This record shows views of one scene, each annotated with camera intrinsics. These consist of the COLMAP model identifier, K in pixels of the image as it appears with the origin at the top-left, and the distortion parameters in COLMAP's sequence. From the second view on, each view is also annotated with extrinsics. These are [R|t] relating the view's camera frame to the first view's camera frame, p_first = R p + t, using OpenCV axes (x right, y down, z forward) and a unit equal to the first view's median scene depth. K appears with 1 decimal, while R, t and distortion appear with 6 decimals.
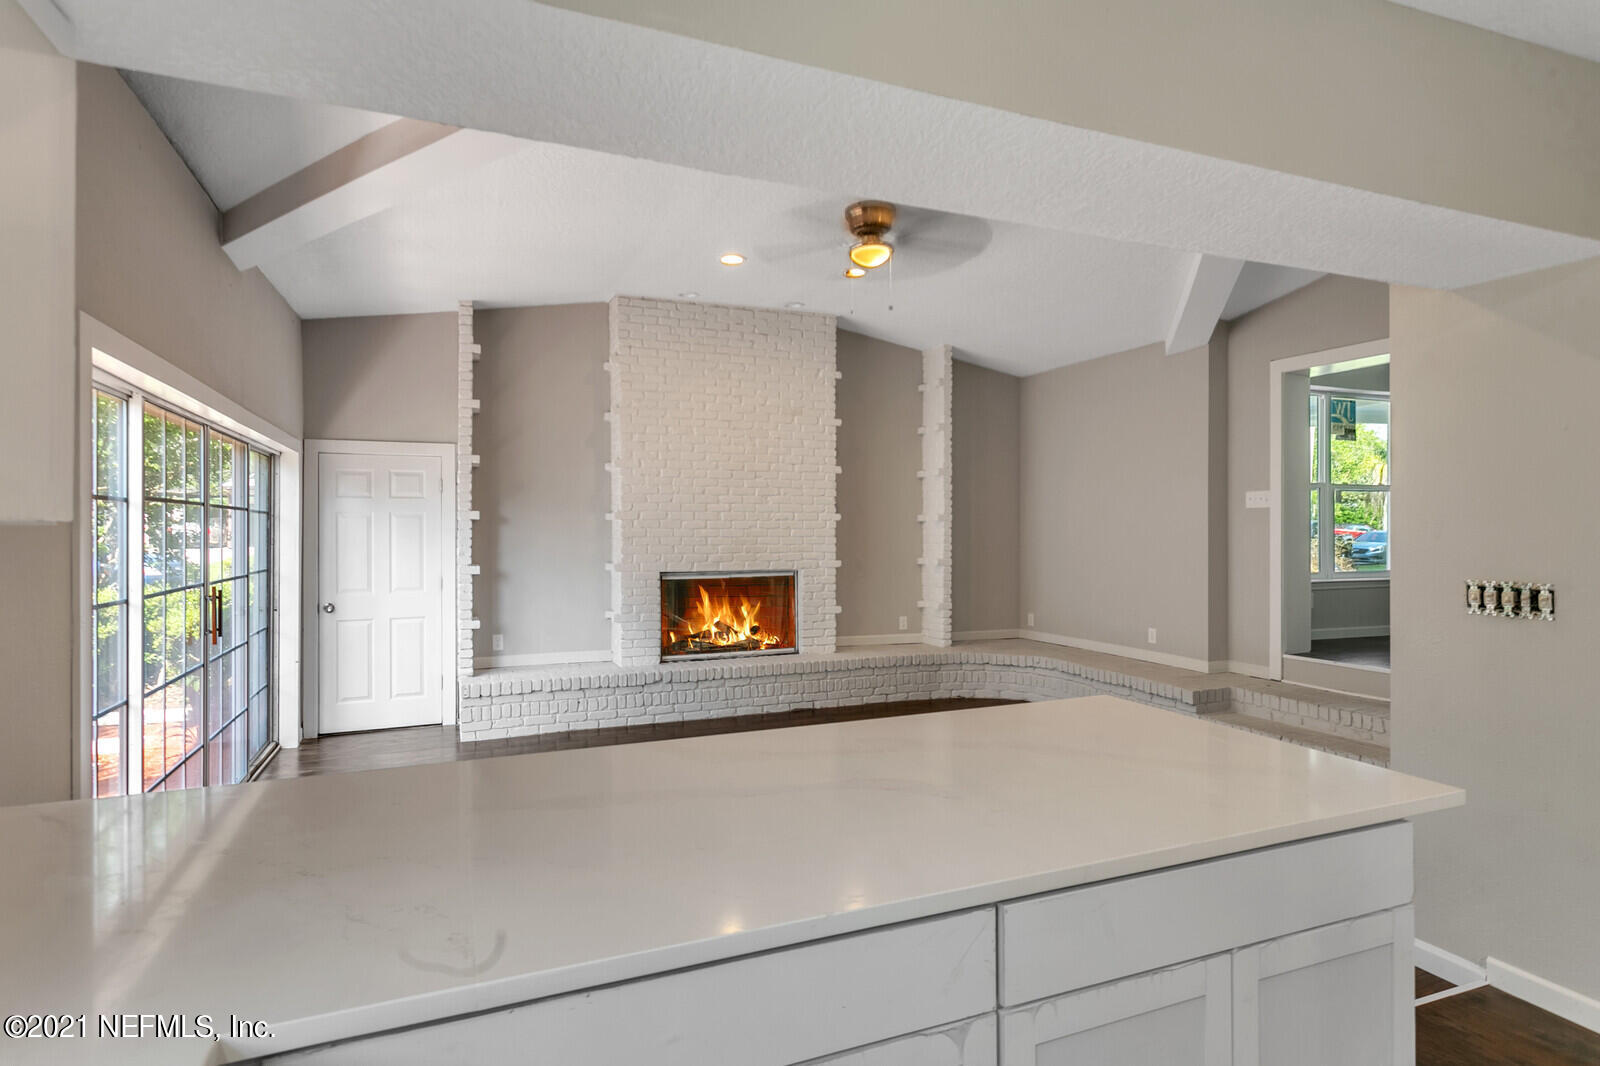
lens RADIAL K [[818.5, 0, 781.4], [0, 818.5, 526.4], [0, 0, 1]] dist [0.002256, 0.006500]
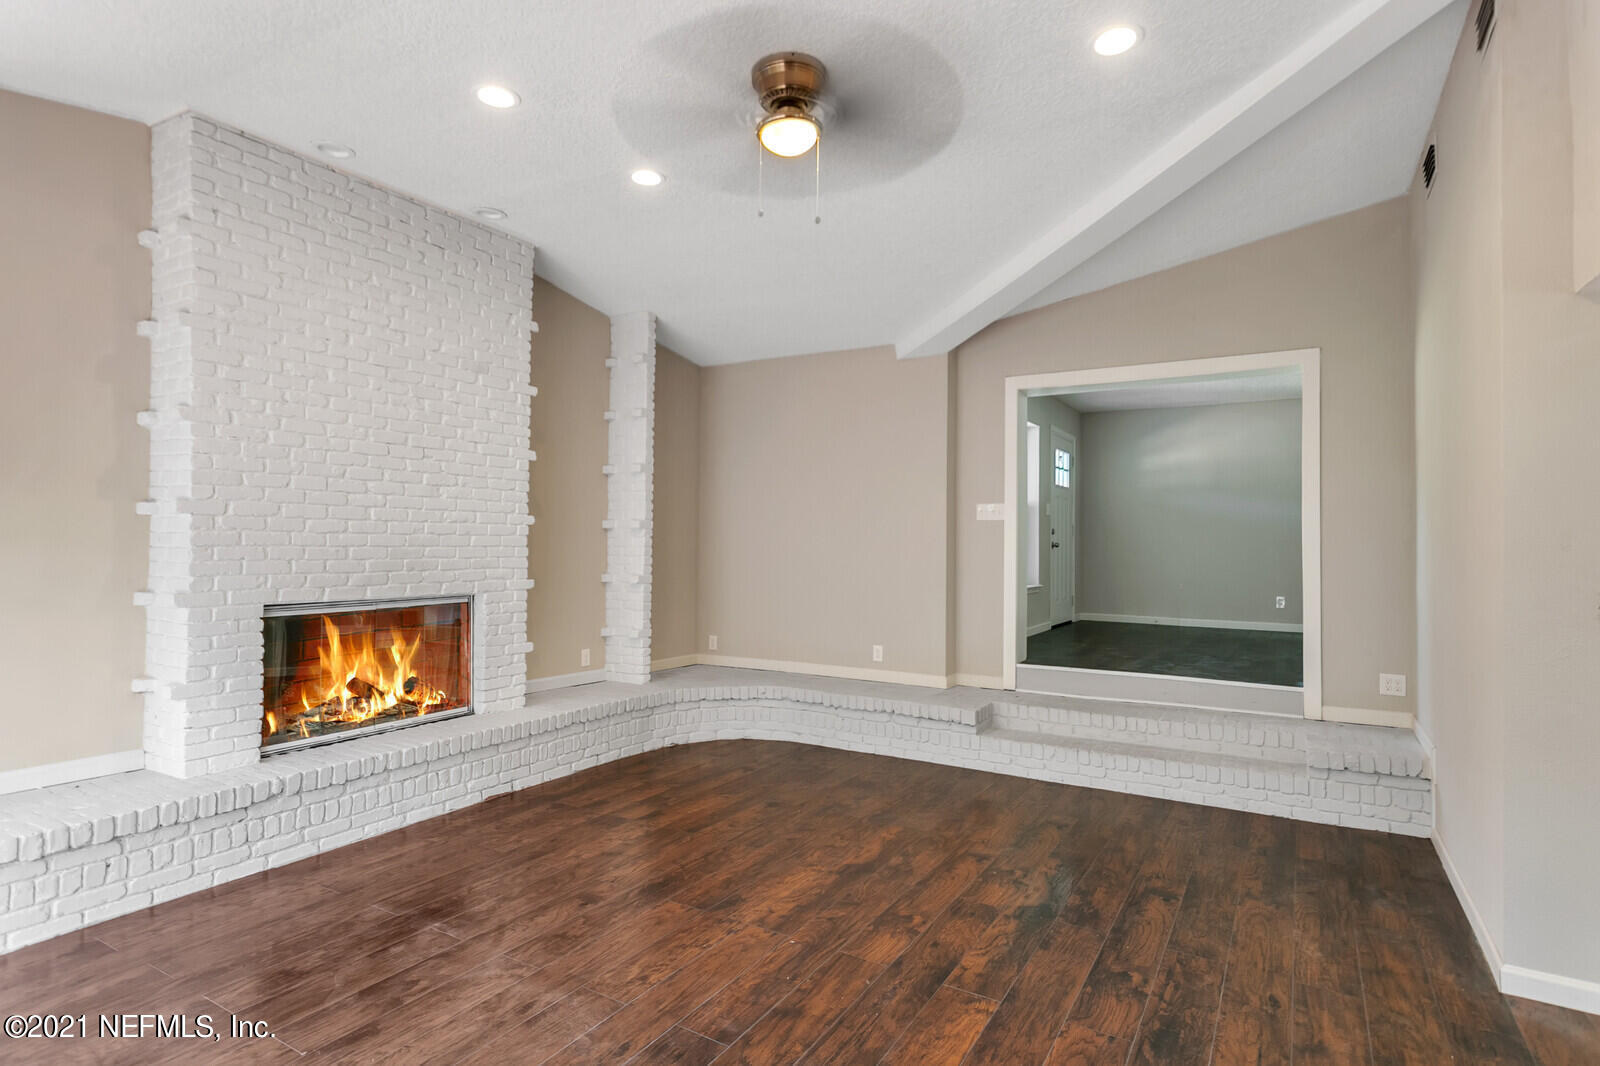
lens RADIAL K [[818.5, 0, 778.9], [0, 818.5, 529.2], [0, 0, 1]] dist [0.002256, 0.006500]
pose [[0.804498, 0.018361, 0.593672, -0.198484], [-0.010013, 0.999799, -0.017352, 0.007516], [-0.593871, 0.008015, 0.804520, 0.299585]]
